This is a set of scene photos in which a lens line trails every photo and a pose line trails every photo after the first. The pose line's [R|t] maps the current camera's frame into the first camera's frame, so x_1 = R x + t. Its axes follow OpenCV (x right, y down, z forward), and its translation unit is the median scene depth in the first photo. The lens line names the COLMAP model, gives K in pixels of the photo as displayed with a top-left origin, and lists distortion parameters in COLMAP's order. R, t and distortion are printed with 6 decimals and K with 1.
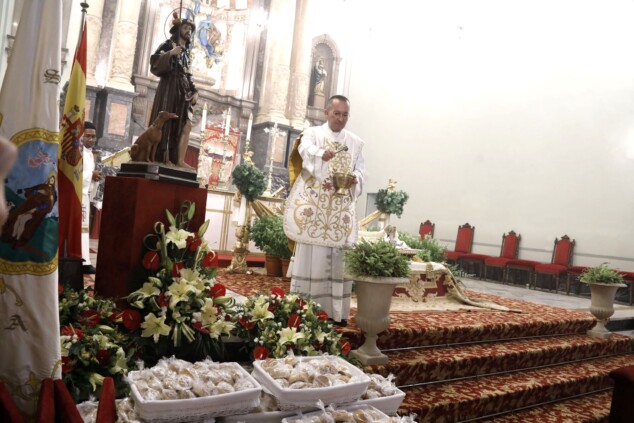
lens RADIAL K [[501.9, 0, 318.3], [0, 501.9, 210.9], [0, 0, 1]] dist [-0.133352, 0.065661]
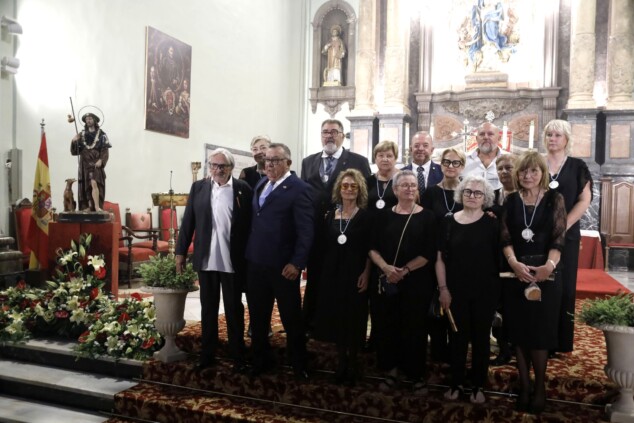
lens RADIAL K [[557.1, 0, 324.0], [0, 557.1, 225.7], [0, 0, 1]] dist [-0.050594, 0.027895]
pose [[0.601068, -0.053563, -0.797401, 1.481569], [0.058125, 0.998039, -0.023227, 0.037351], [0.797081, -0.032388, 0.603003, 0.531458]]
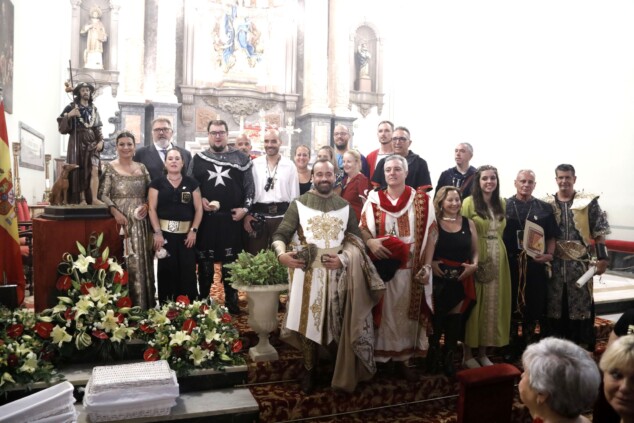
lens RADIAL K [[501.9, 0, 317.9], [0, 501.9, 216.4], [0, 0, 1]] dist [-0.133352, 0.065661]
pose [[0.971692, -0.070911, -0.225357, 0.533236], [0.084816, 0.995006, 0.052617, -0.073759], [0.220501, -0.070241, 0.972854, -0.065959]]
